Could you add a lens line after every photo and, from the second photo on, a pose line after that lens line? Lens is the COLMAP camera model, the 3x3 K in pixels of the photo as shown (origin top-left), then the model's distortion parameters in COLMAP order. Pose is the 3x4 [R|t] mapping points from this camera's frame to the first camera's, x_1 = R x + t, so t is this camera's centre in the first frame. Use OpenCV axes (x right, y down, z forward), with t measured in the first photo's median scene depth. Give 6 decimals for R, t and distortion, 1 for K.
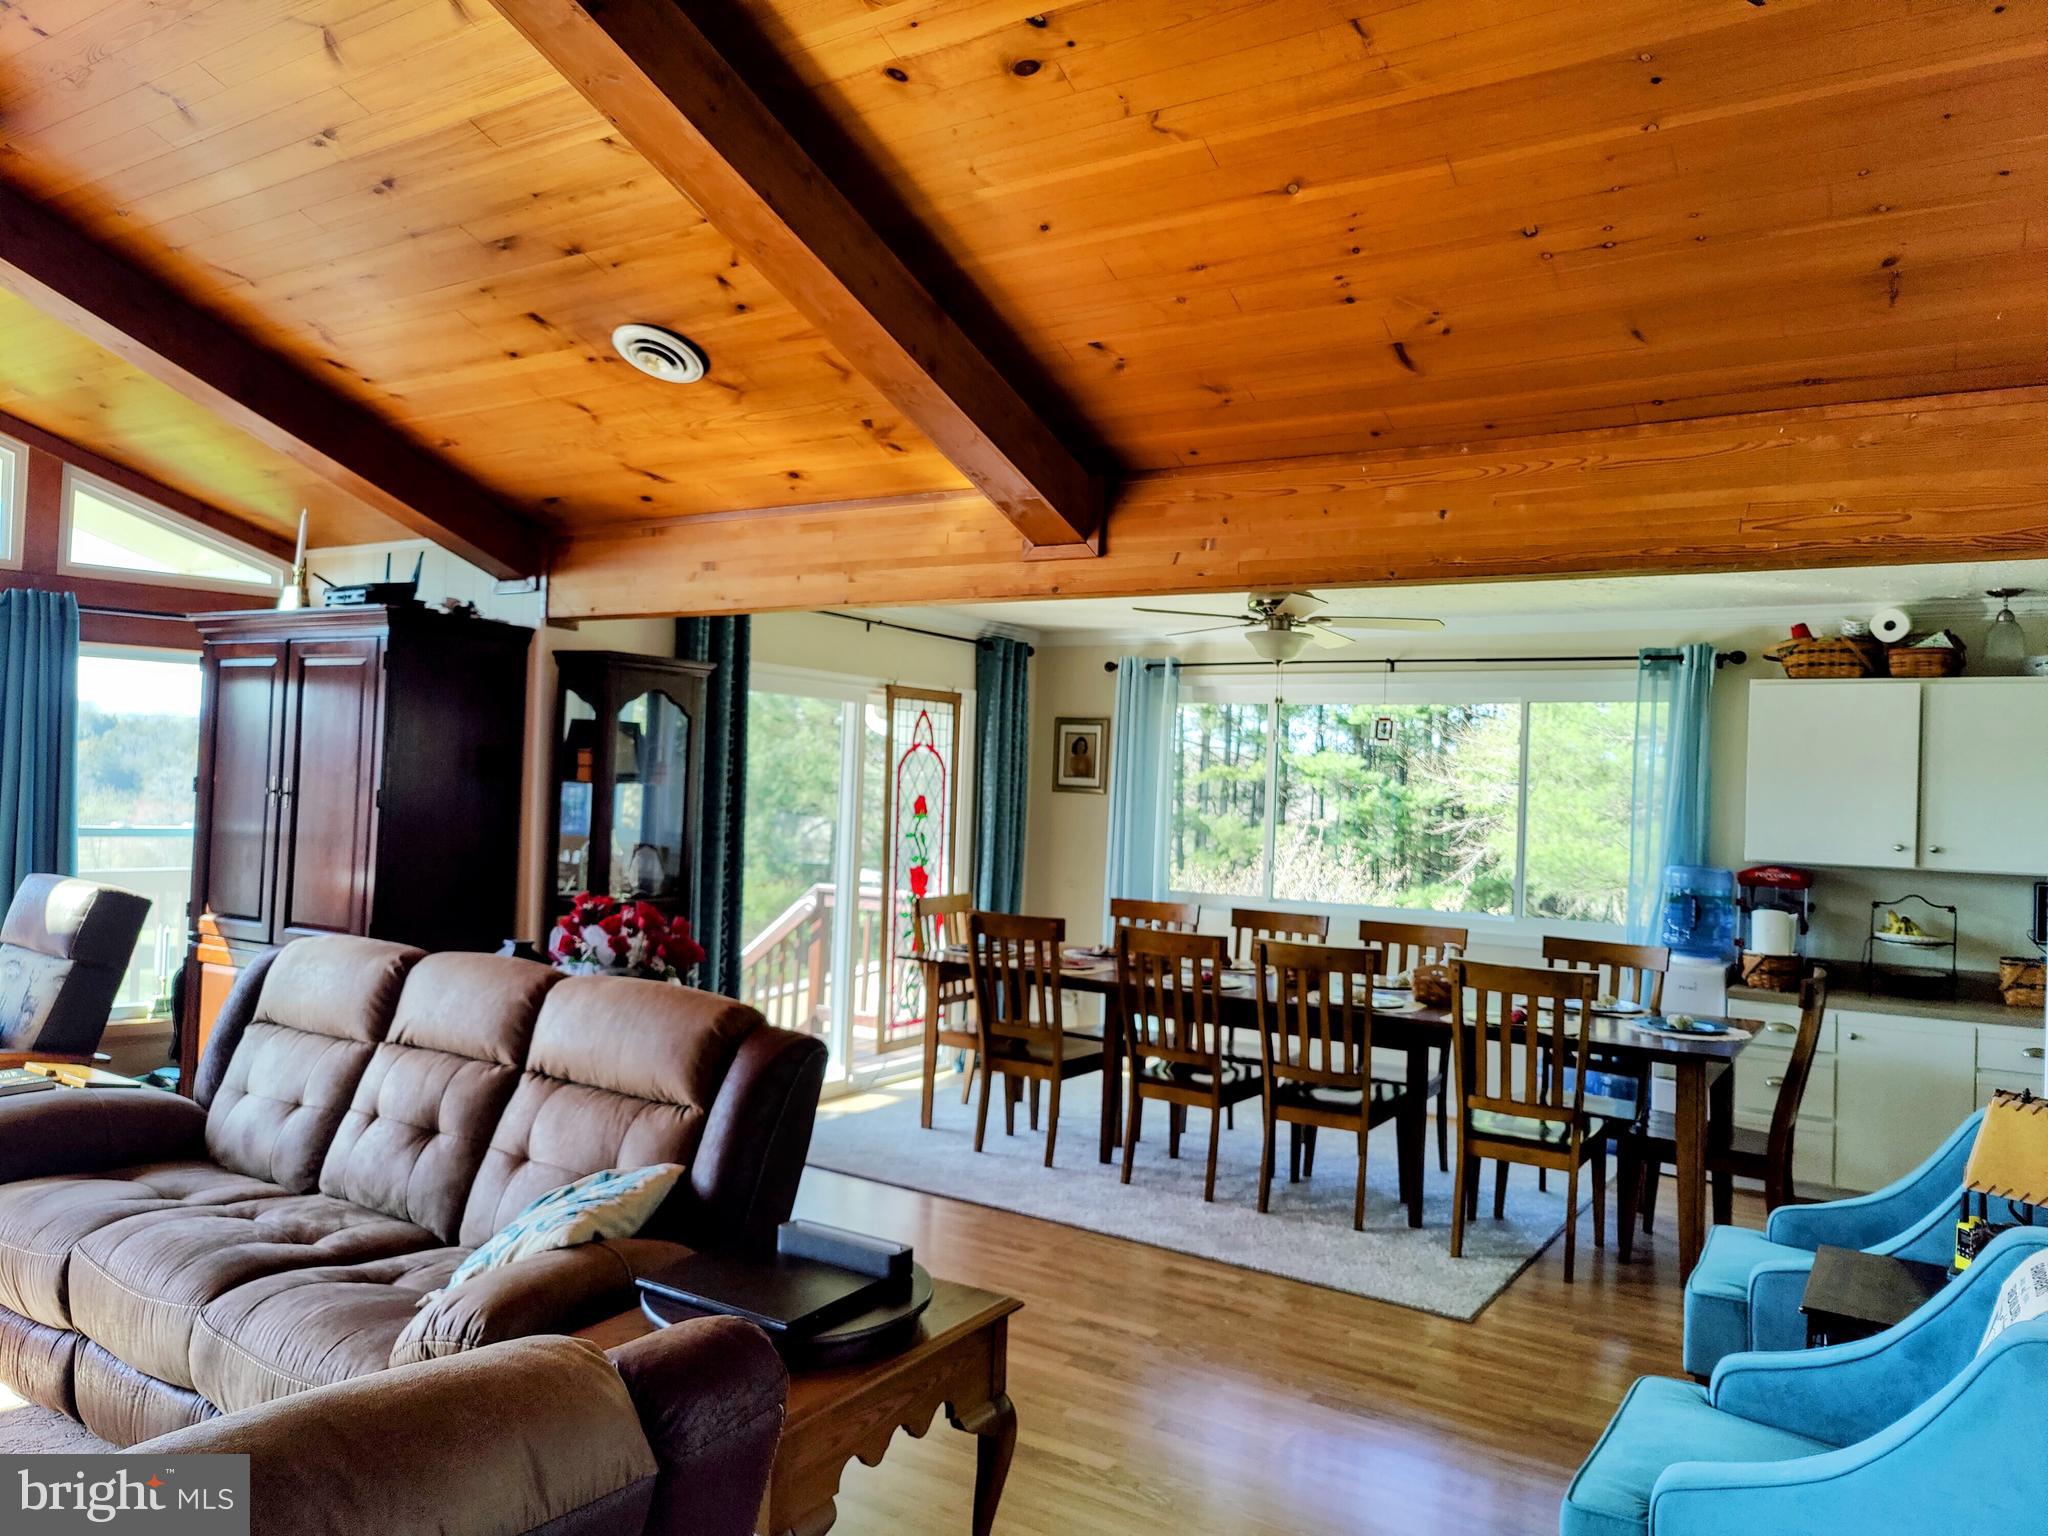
lens RADIAL K [[1449.6, 0, 1031.2], [0, 1449.6, 781.3], [0, 0, 1]] dist [0.030792, -0.004626]
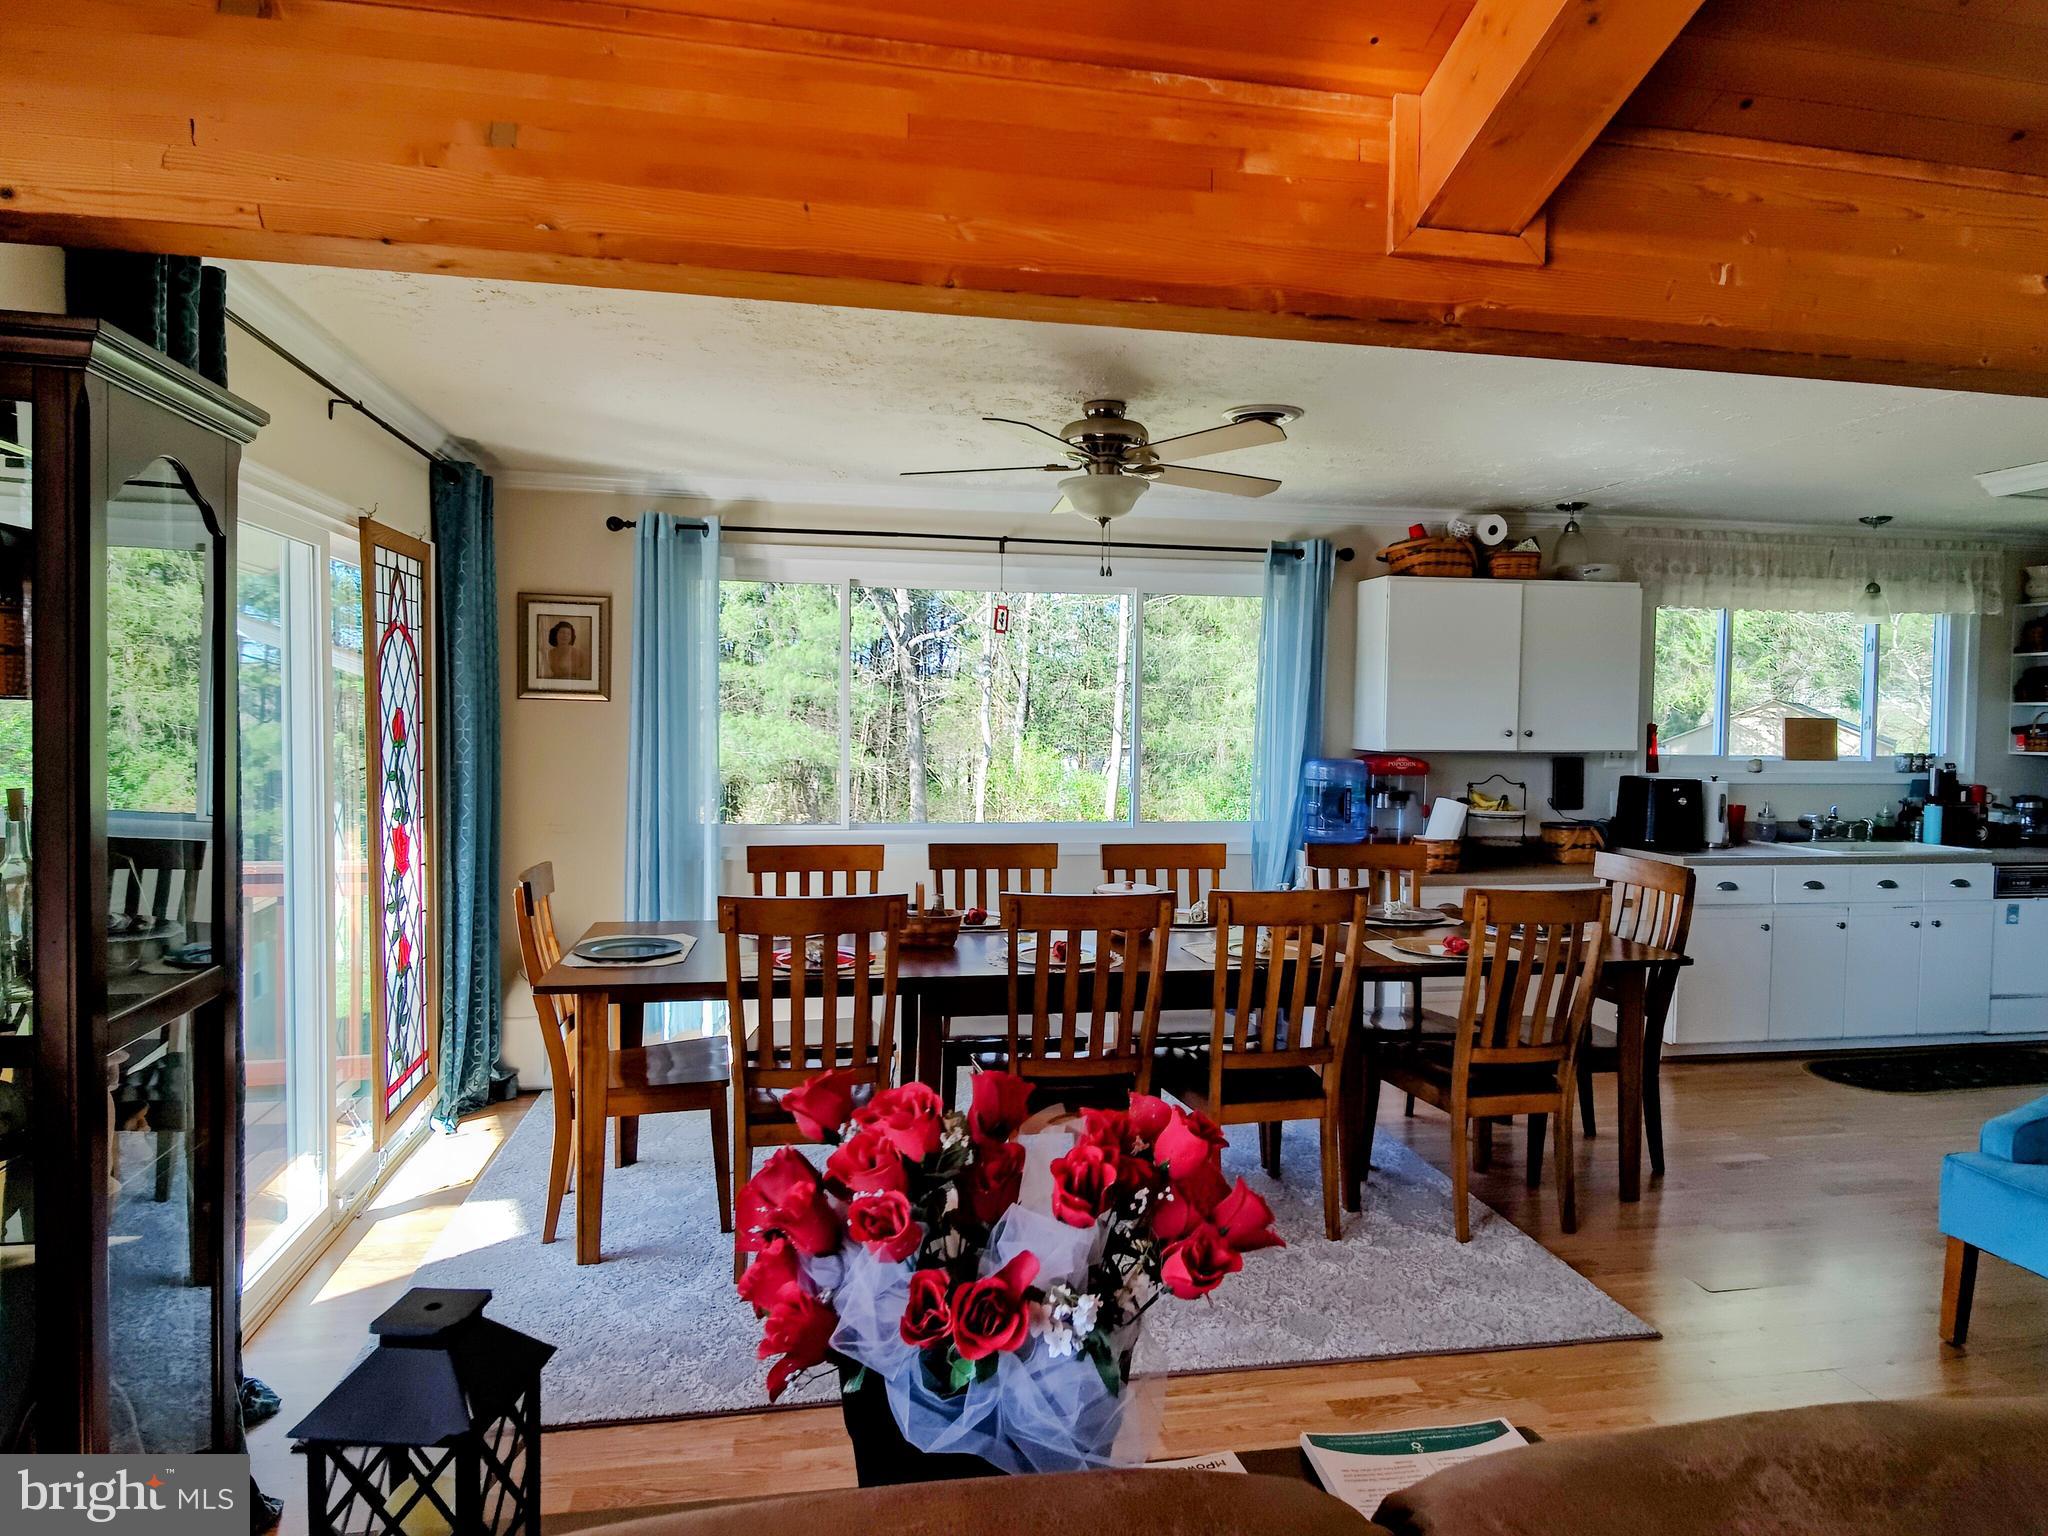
lens RADIAL K [[1248.1, 0, 1030.6], [0, 1248.1, 770.6], [0, 0, 1]] dist [0.038827, -0.003800]
pose [[0.720378, -0.059293, 0.691043, -0.132482], [0.012501, 0.997287, 0.072539, 0.000071], [-0.693469, -0.043617, 0.719165, 0.230333]]
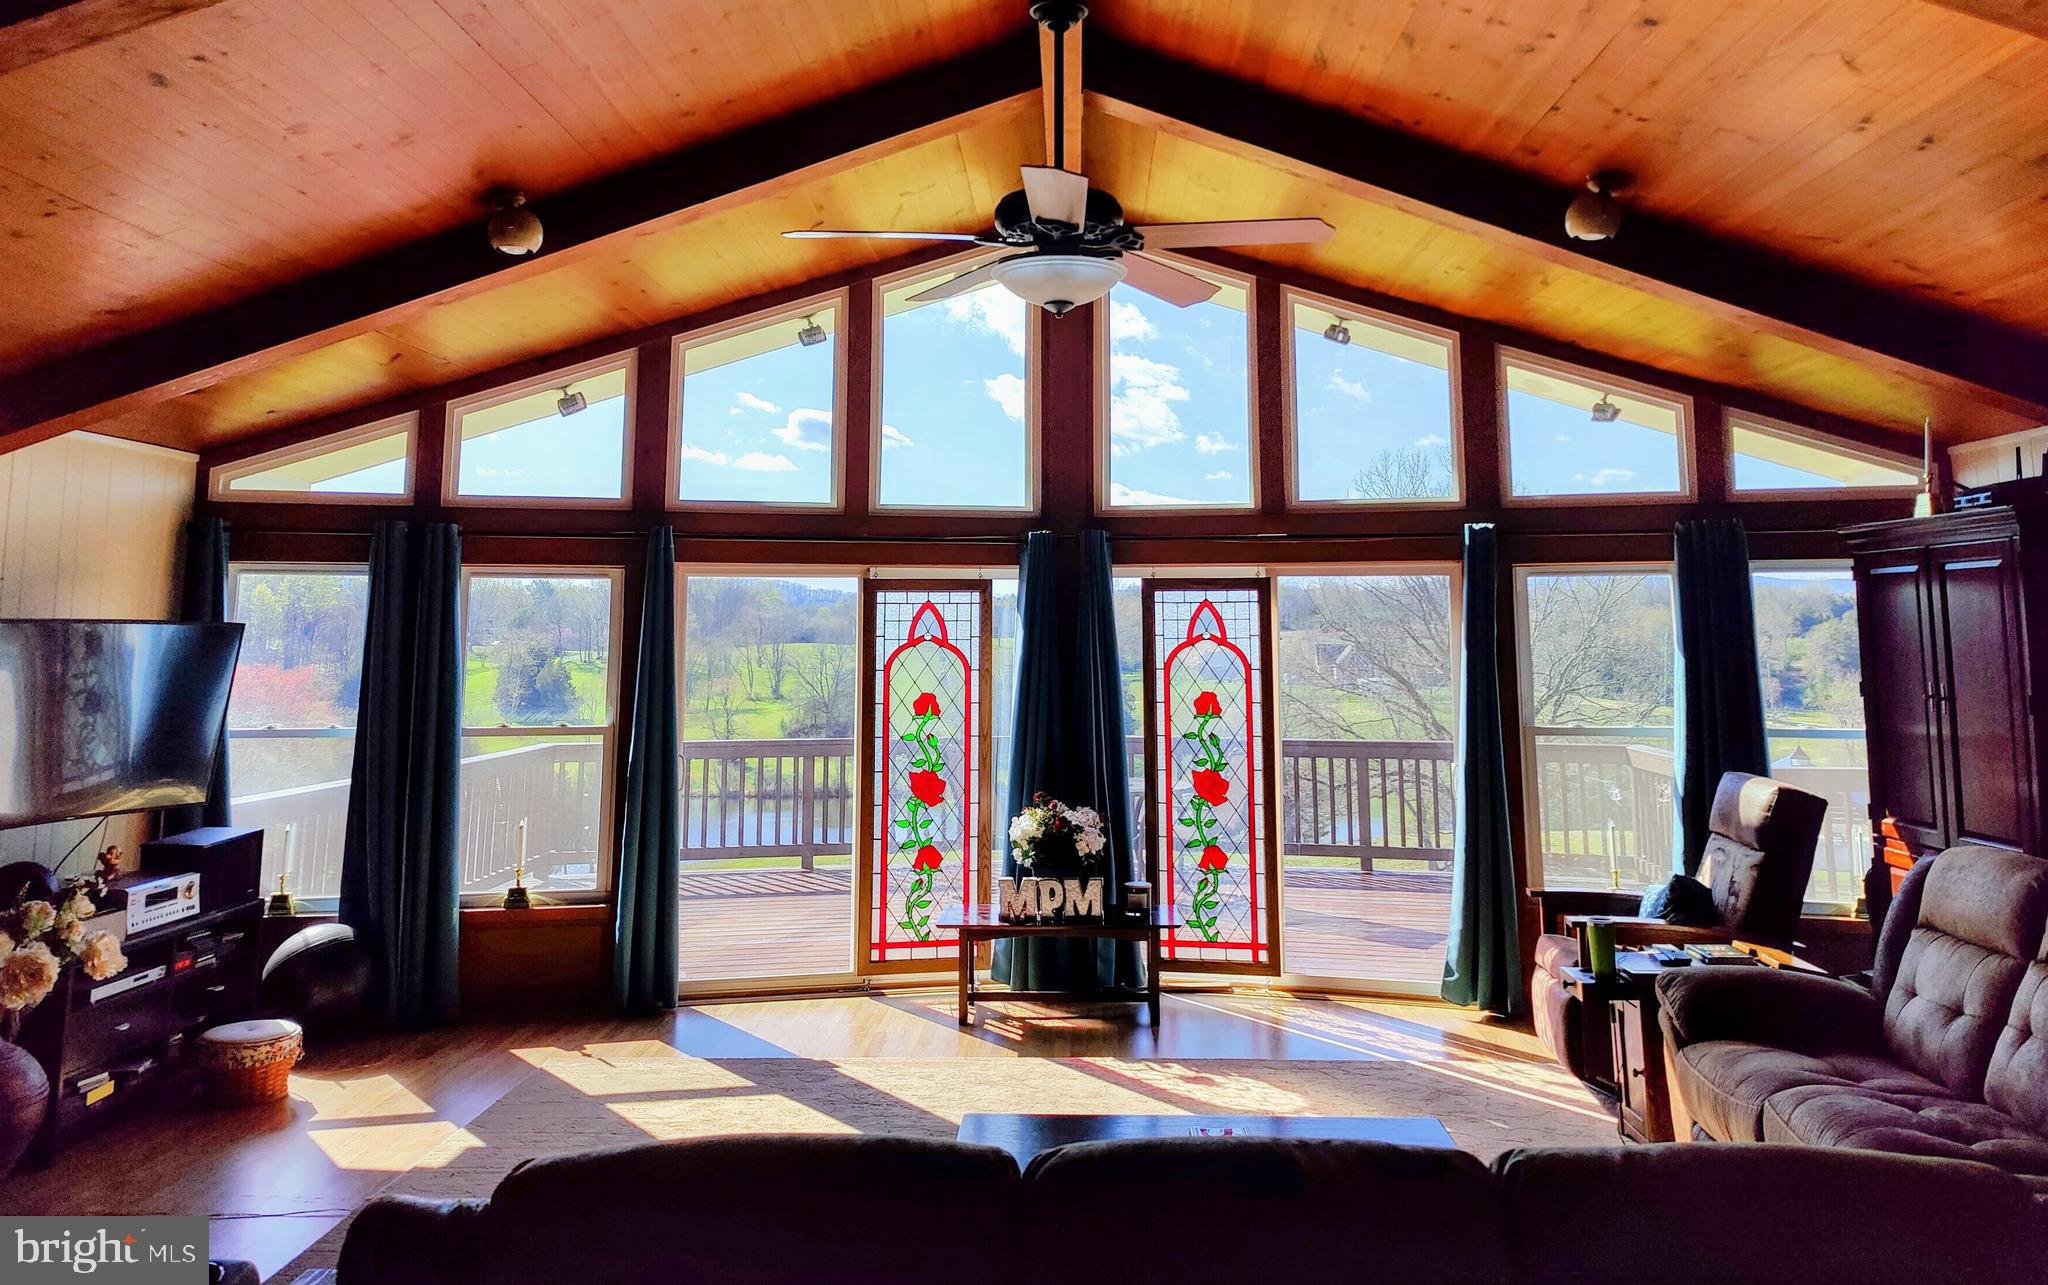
lens RADIAL K [[1466.6, 0, 1011.6], [0, 1466.6, 476.9], [0, 0, 1]] dist [0.039931, 0.001914]
pose [[0.493474, -0.145578, -0.857490, 0.138806], [0.030148, 0.988163, -0.150413, -0.013559], [0.869238, 0.048373, 0.492022, -0.126753]]
